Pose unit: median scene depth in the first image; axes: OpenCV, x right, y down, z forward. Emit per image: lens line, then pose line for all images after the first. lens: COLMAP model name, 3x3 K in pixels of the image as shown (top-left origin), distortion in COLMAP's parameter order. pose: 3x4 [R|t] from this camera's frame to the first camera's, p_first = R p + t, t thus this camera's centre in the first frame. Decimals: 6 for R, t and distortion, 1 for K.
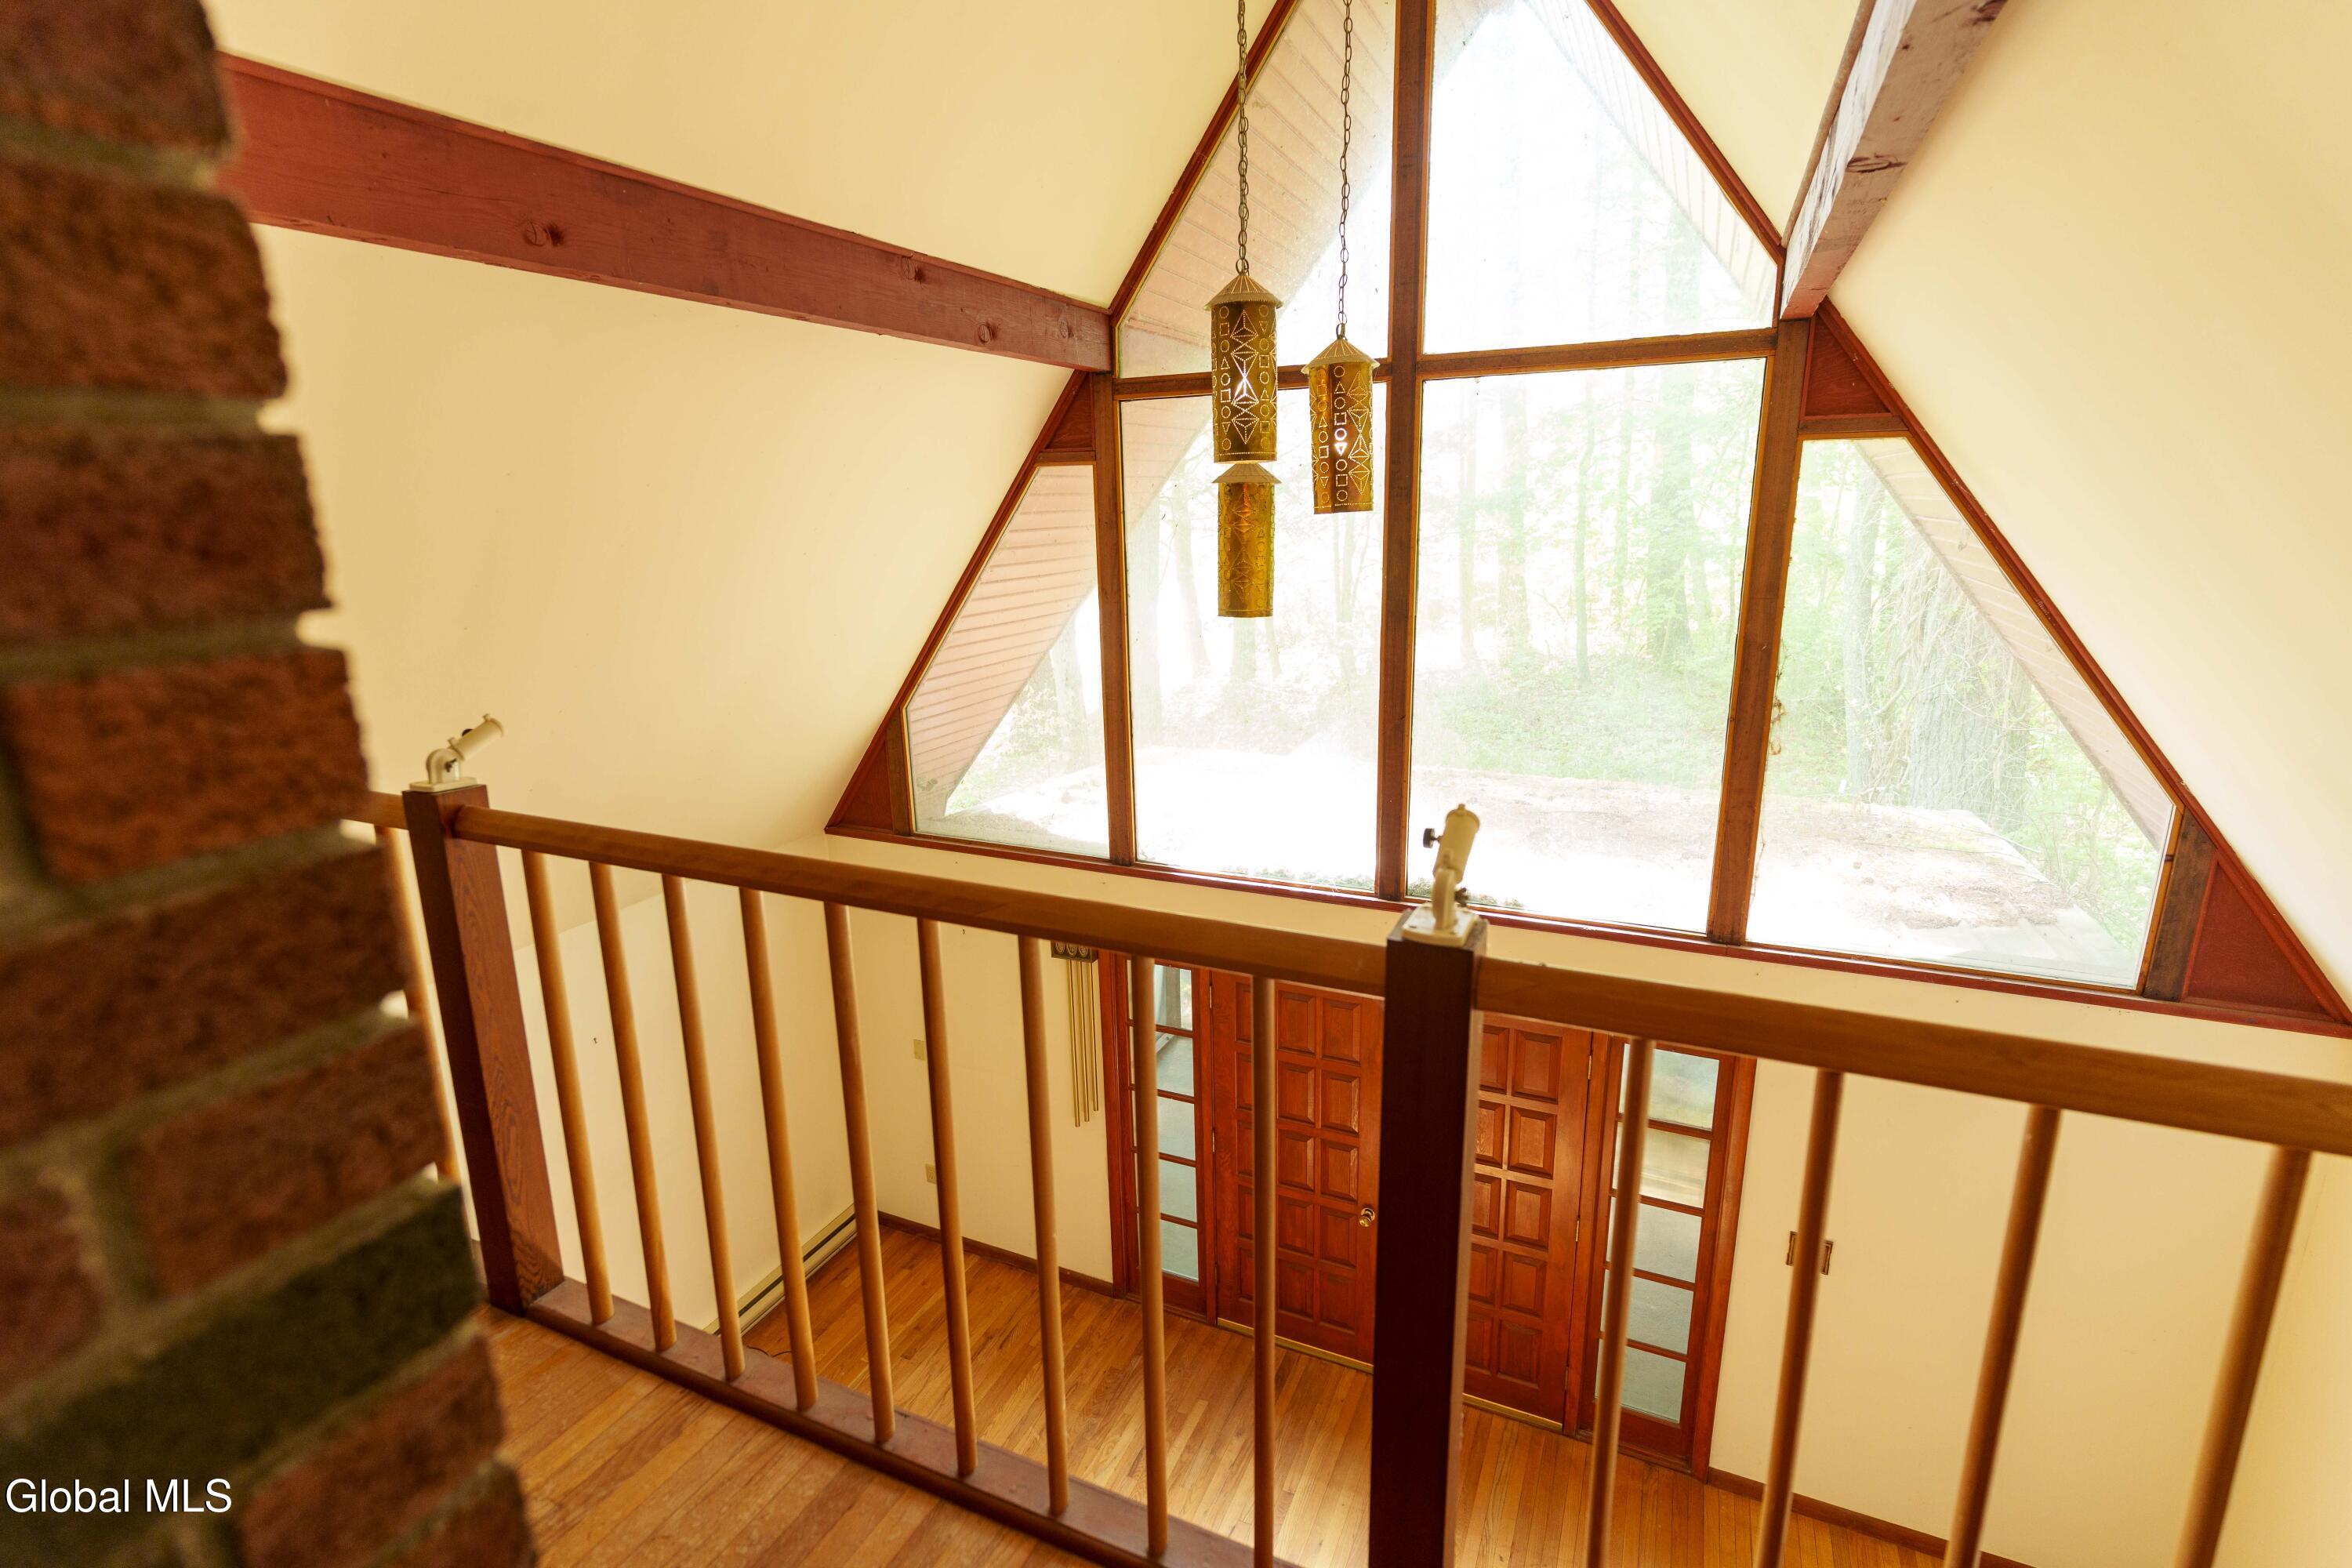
lens RADIAL K [[1131.4, 0, 1172.7], [0, 1131.4, 792.4], [0, 0, 1]] dist [0.000403, 0.000288]
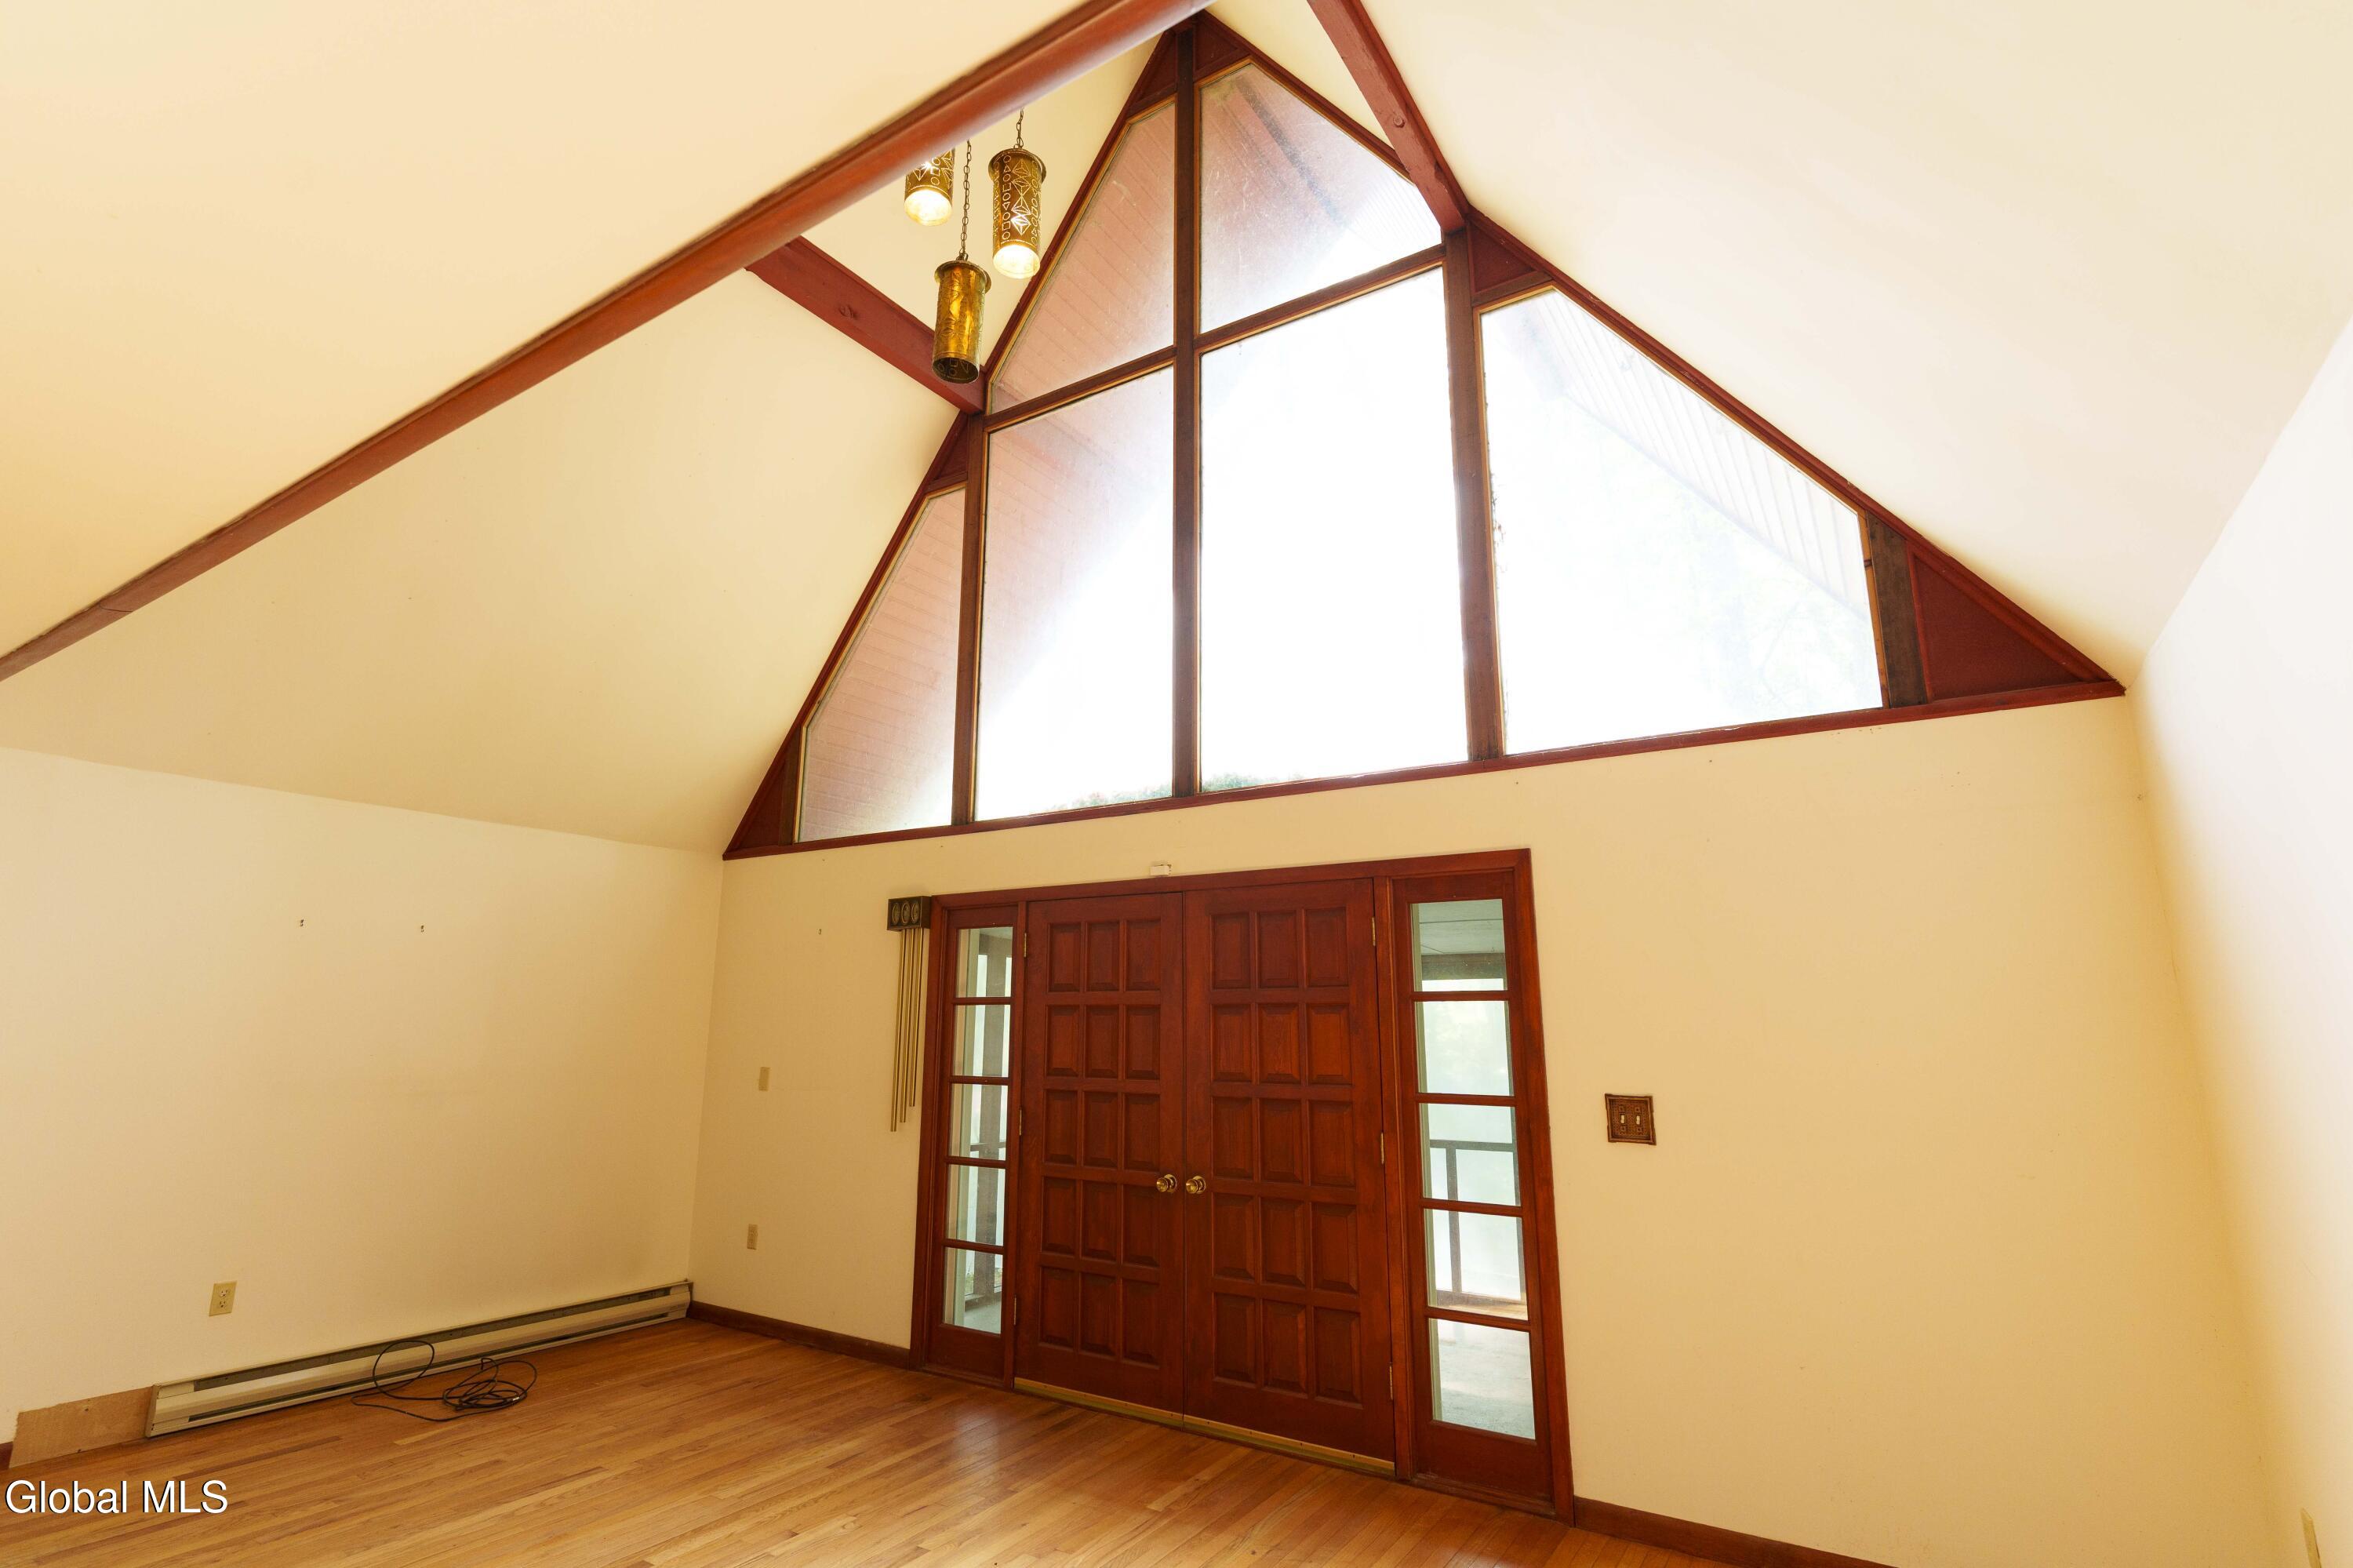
lens RADIAL K [[1132.0, 0, 1169.5], [0, 1132.0, 788.2], [0, 0, 1]] dist [0.000403, 0.000288]
pose [[0.989869, 0.000924, -0.141978, 0.303301], [-0.066030, 0.888257, -0.454577, 0.512577], [0.125693, 0.459346, 0.879319, 0.110874]]
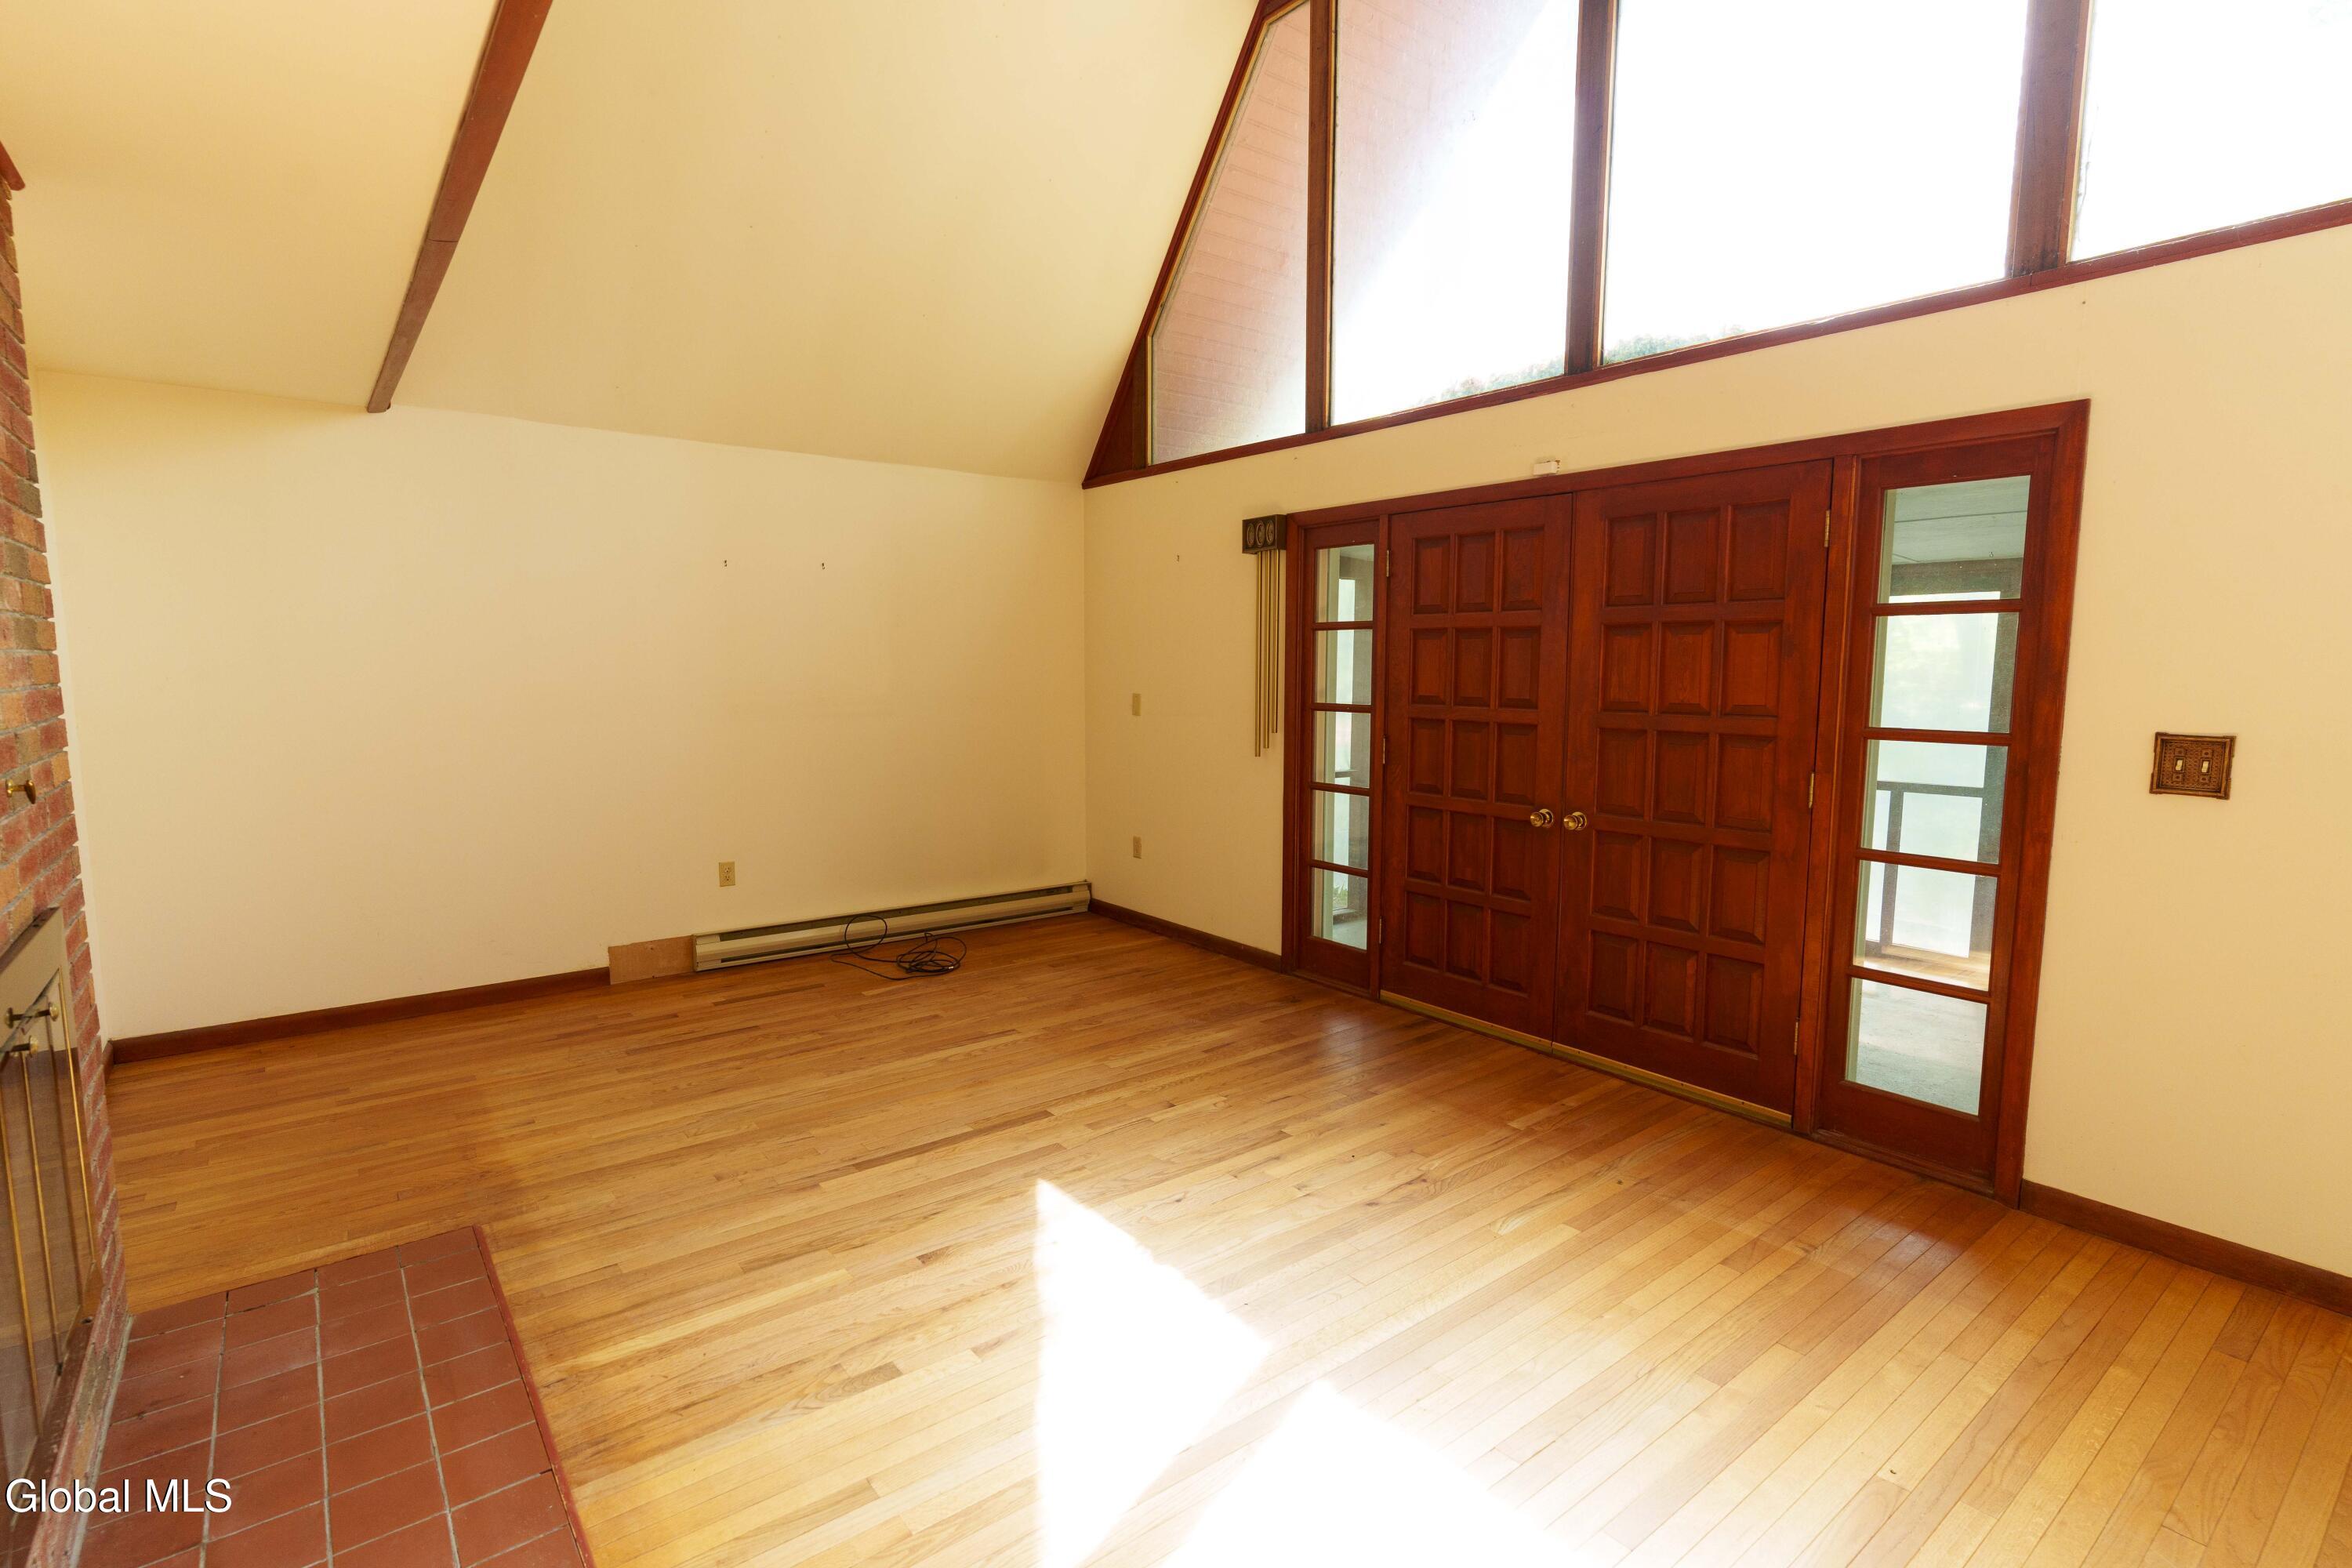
lens RADIAL K [[1131.4, 0, 1162.3], [0, 1131.4, 791.8], [0, 0, 1]] dist [0.000403, 0.000288]
pose [[0.887860, 0.079622, -0.453173, 0.301089], [-0.145134, 0.983096, -0.111619, 0.497290], [0.436625, 0.164873, 0.884407, 0.185660]]
